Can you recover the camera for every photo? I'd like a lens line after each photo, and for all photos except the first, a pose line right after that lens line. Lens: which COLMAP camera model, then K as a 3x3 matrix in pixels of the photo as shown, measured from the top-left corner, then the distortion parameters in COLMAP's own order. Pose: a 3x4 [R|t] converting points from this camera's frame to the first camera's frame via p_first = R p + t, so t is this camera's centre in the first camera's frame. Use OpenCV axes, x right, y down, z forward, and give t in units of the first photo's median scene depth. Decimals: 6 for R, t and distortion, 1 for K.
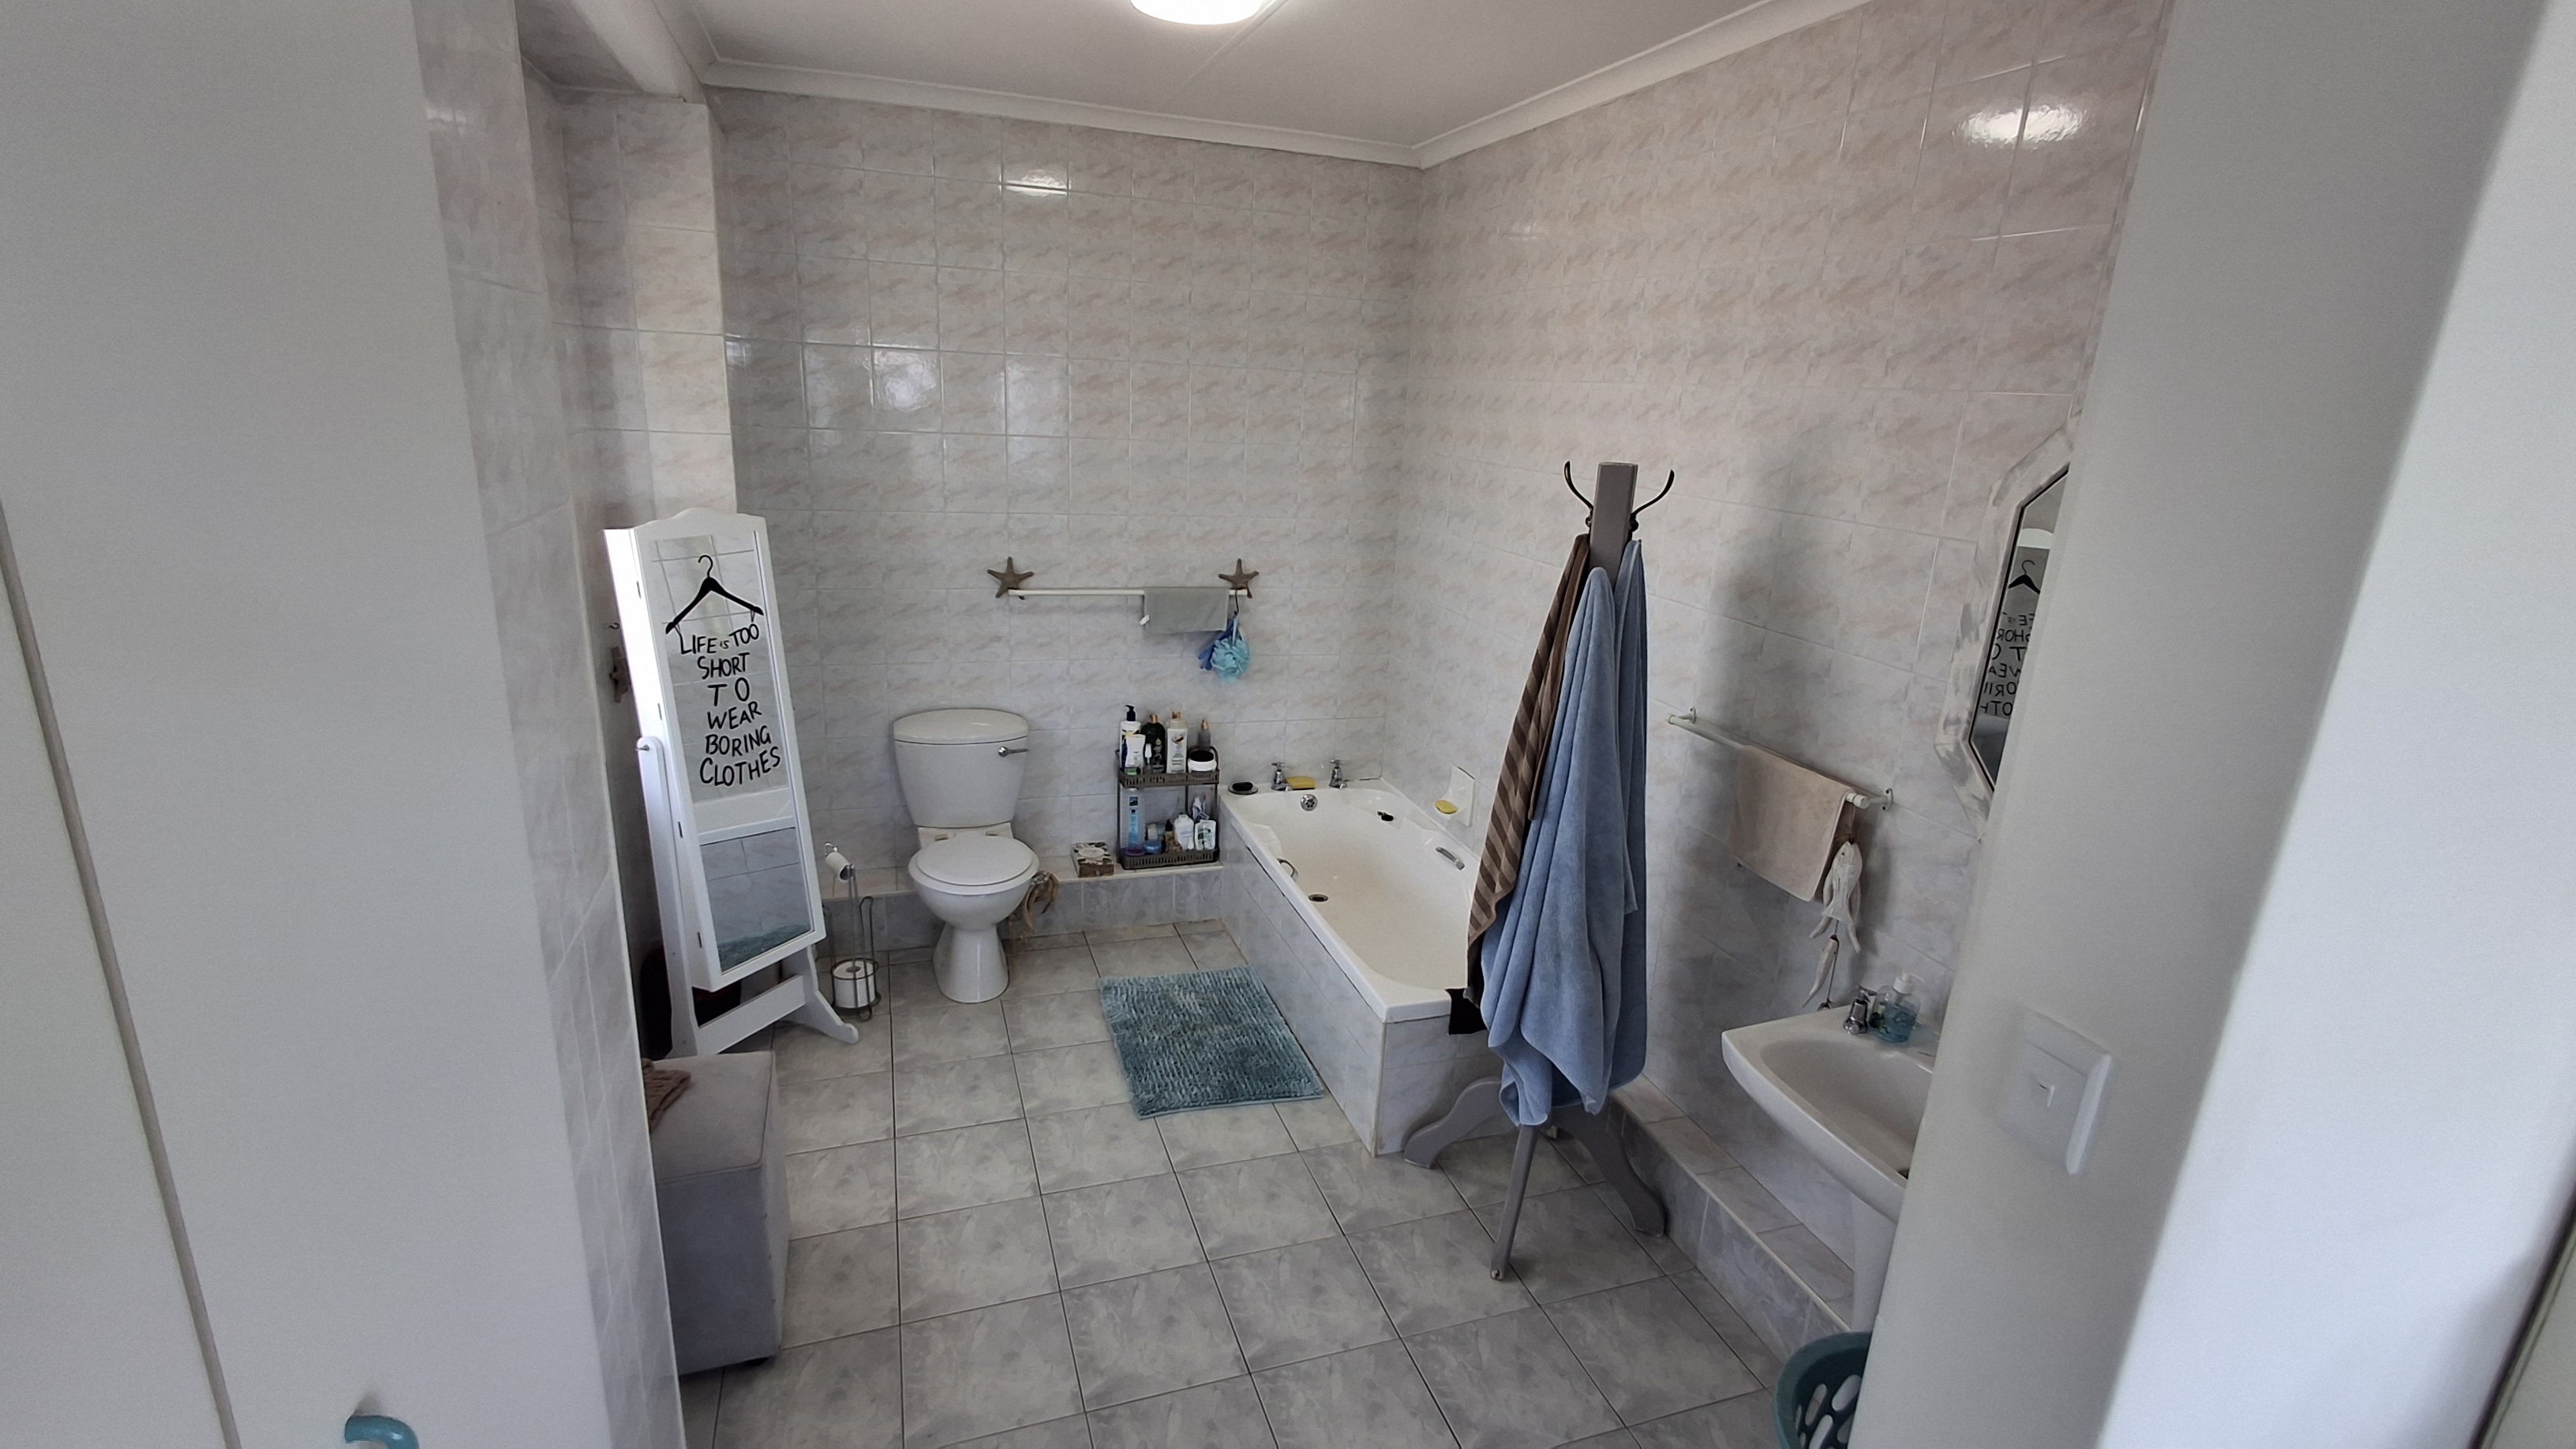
lens RADIAL K [[1192.8, 0, 1286.1], [0, 1192.8, 731.7], [0, 0, 1]] dist [0.004264, -0.000922]
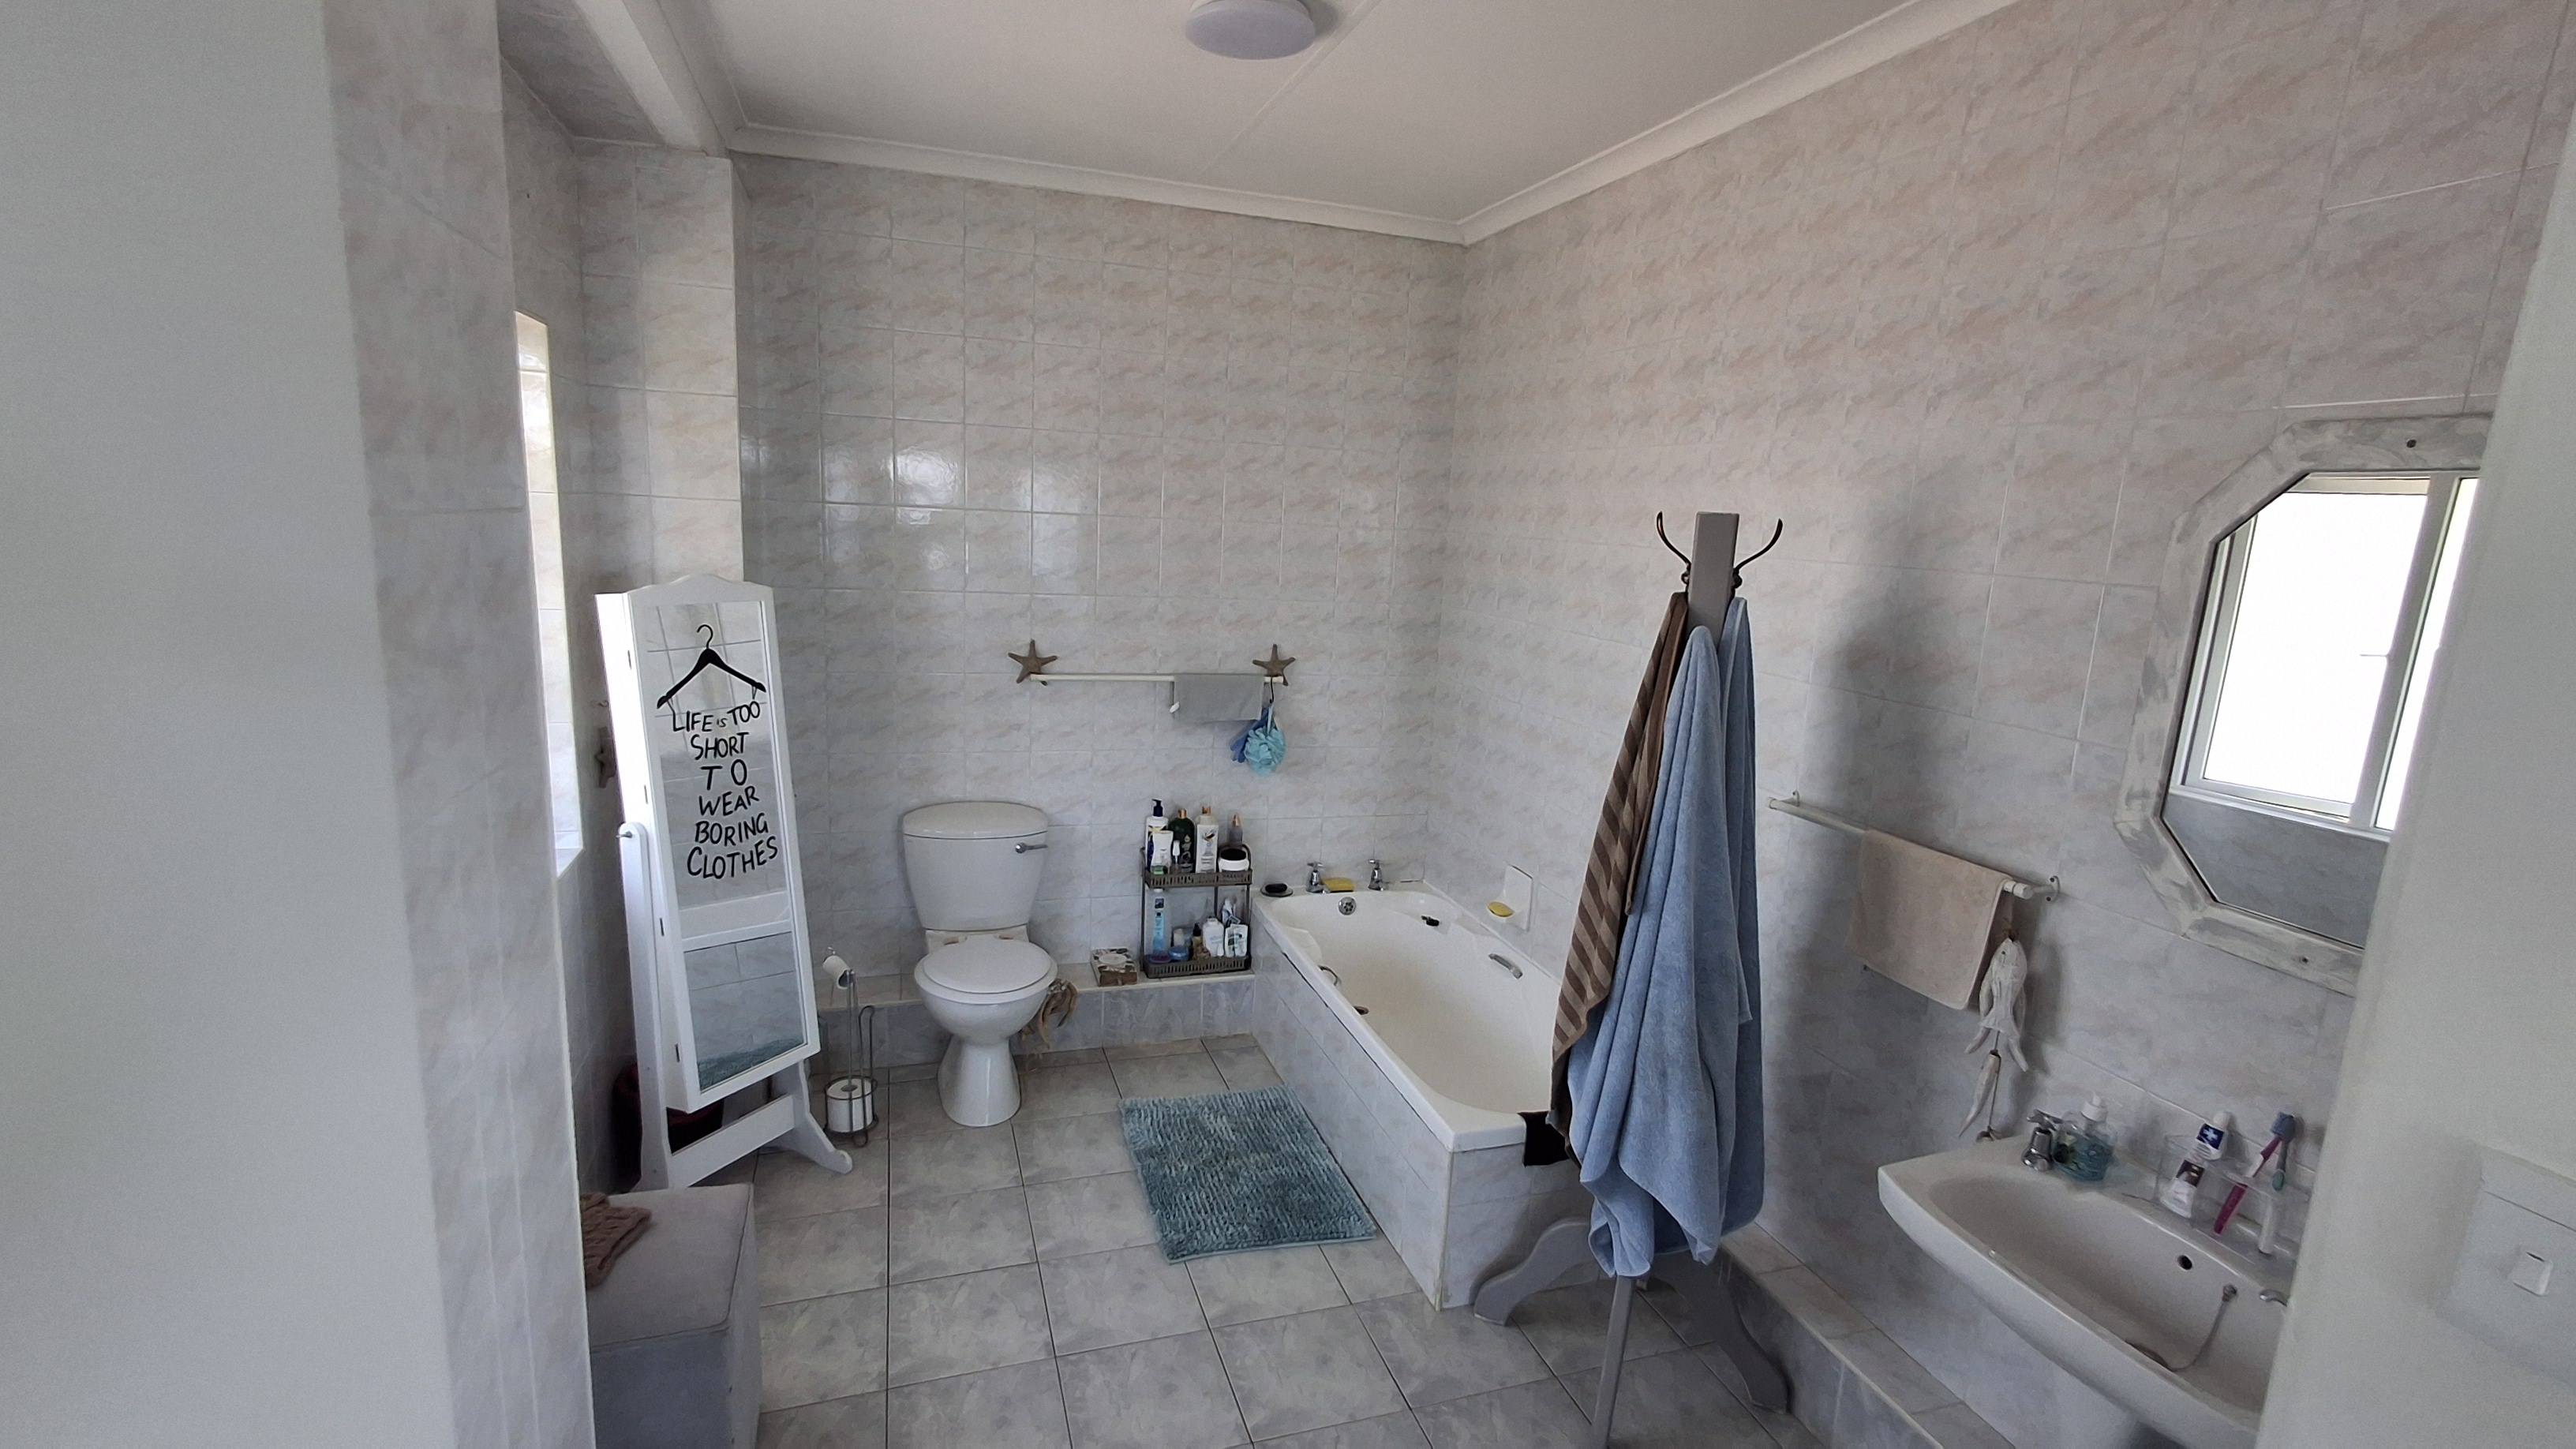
lens RADIAL K [[1192.8, 0, 1288.8], [0, 1192.8, 730.0], [0, 0, 1]] dist [0.004264, -0.000922]
pose [[0.999977, 0.001738, -0.006490, -0.031477], [-0.002363, 0.995222, -0.097607, 0.021266], [0.006290, 0.097620, 0.995204, 0.096944]]
